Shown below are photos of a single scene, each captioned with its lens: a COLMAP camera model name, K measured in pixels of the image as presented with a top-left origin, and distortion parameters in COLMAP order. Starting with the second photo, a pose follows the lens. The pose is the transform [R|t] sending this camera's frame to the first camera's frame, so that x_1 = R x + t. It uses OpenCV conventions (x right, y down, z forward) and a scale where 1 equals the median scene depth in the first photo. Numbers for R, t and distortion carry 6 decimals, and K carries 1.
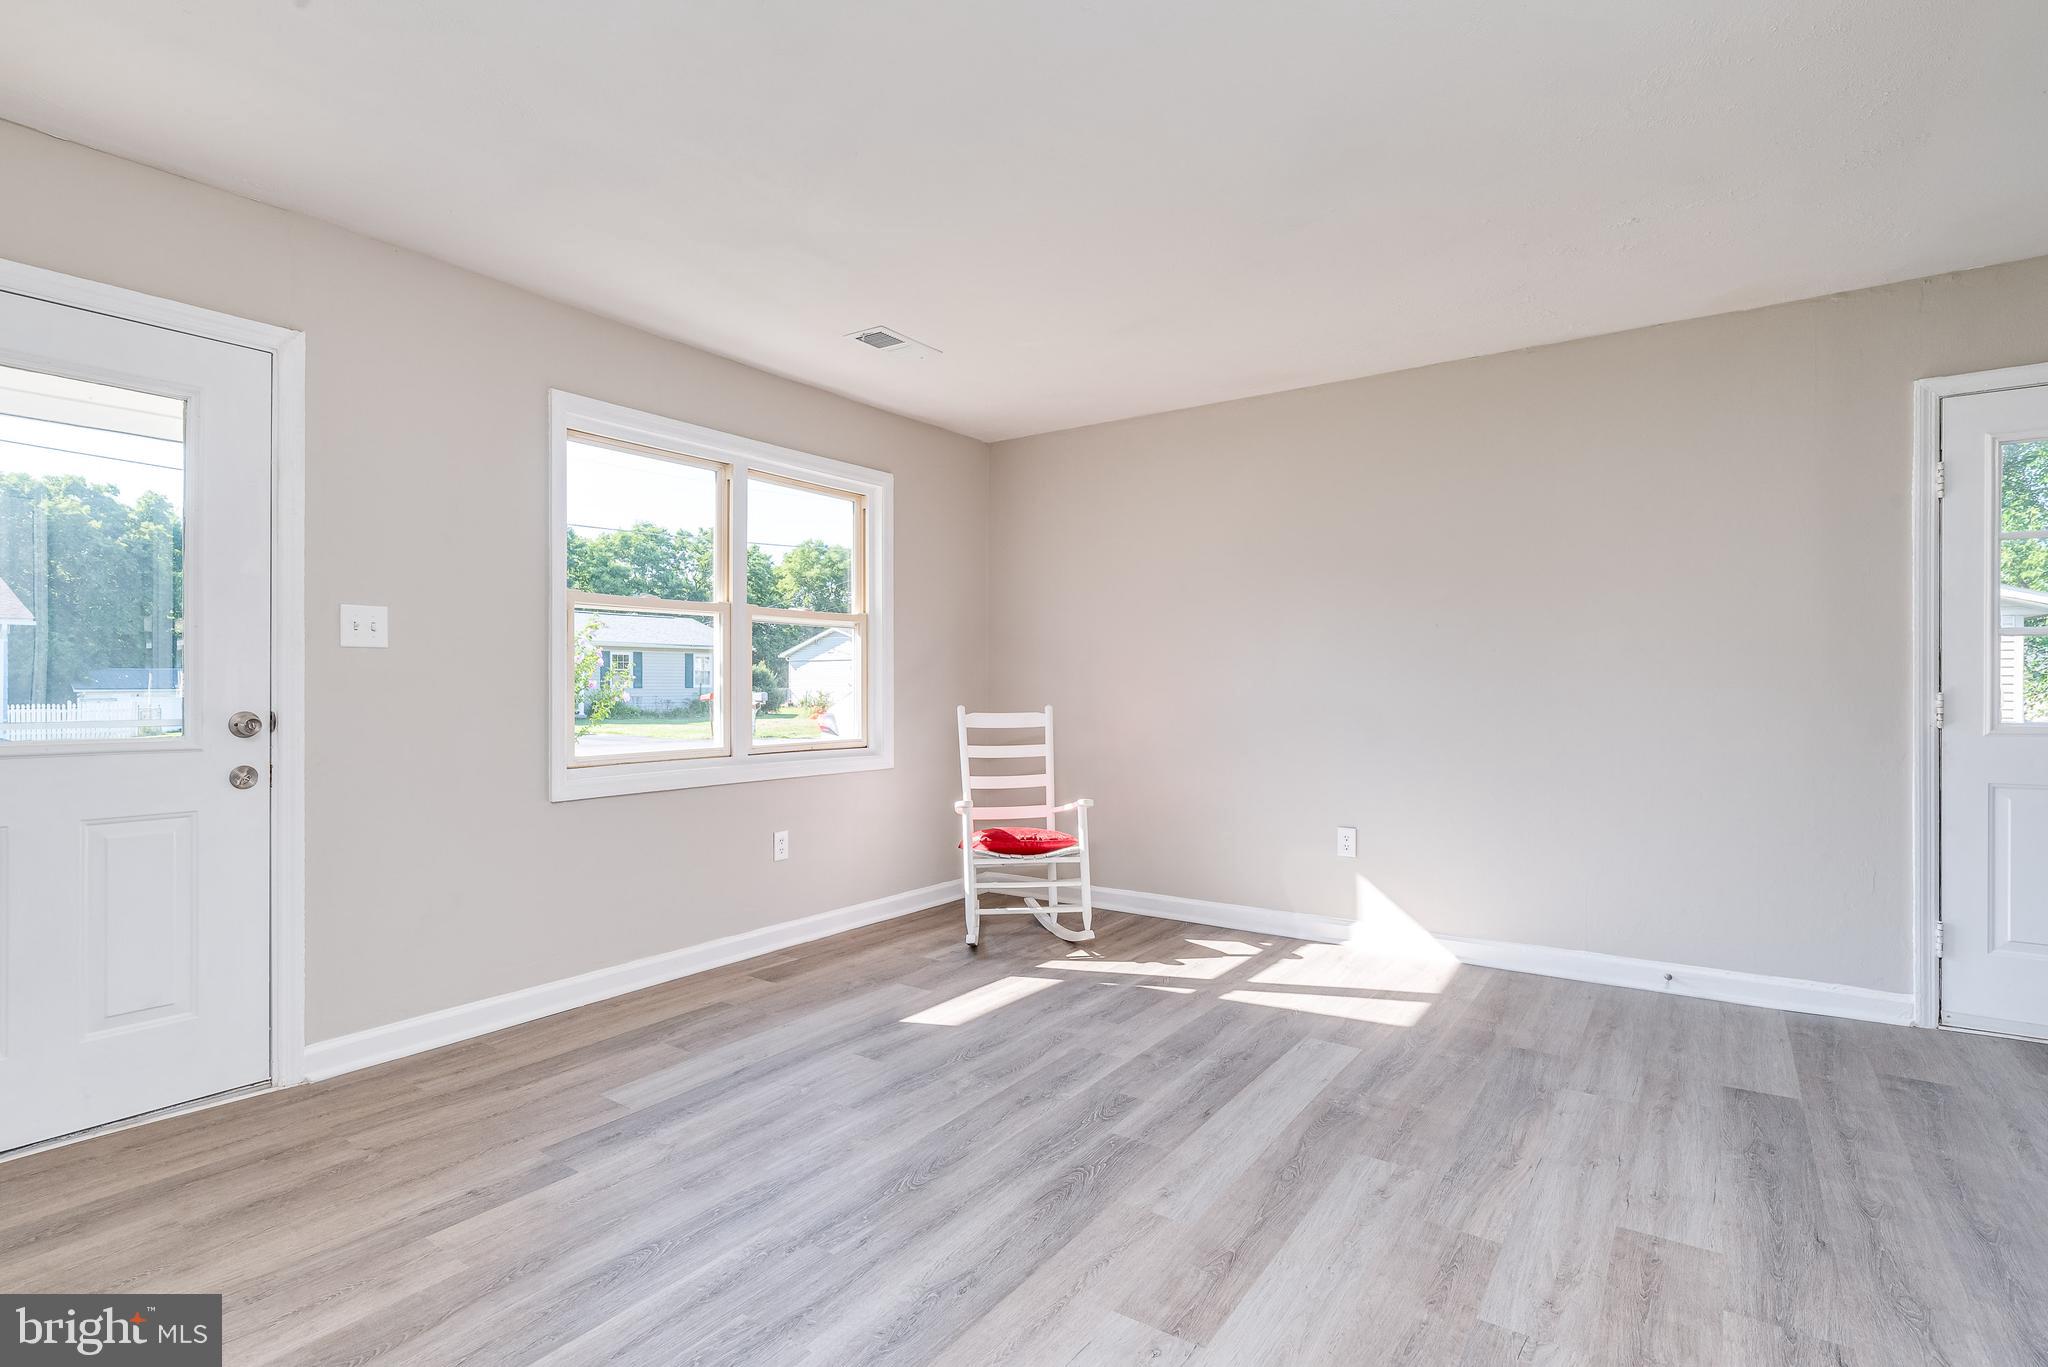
lens RADIAL K [[992.8, 0, 1029.8], [0, 992.8, 688.1], [0, 0, 1]] dist [-0.006891, 0.001974]
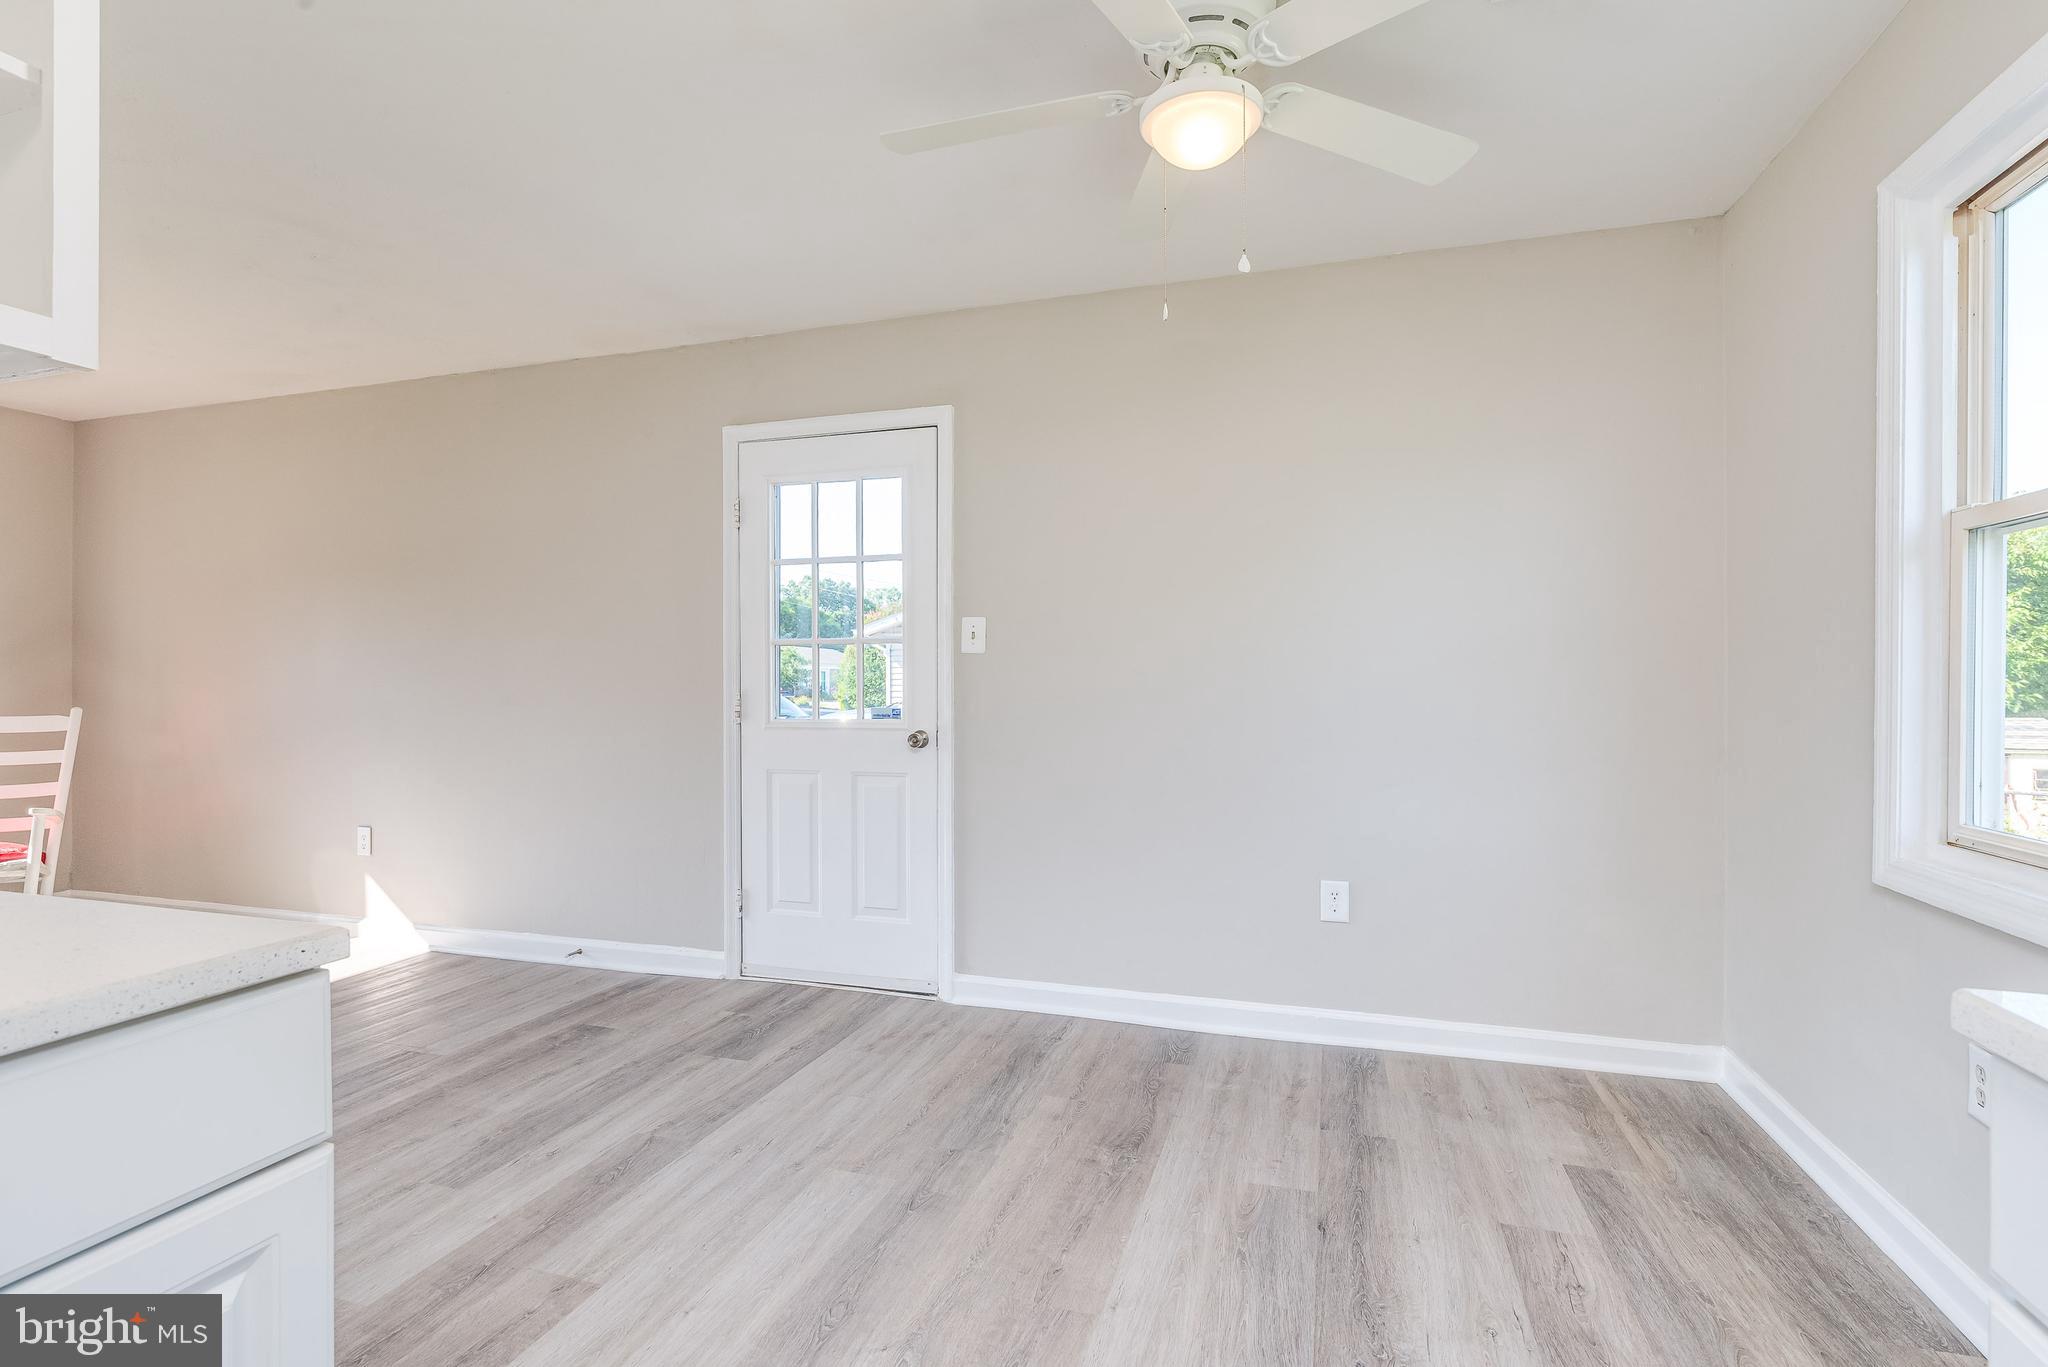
lens RADIAL K [[992.8, 0, 1004.3], [0, 992.8, 684.4], [0, 0, 1]] dist [-0.006891, 0.001974]
pose [[0.957608, -0.002177, 0.288068, 0.964967], [0.002658, 0.999996, -0.001277, -0.003191], [-0.288064, 0.001988, 0.957609, -0.240257]]
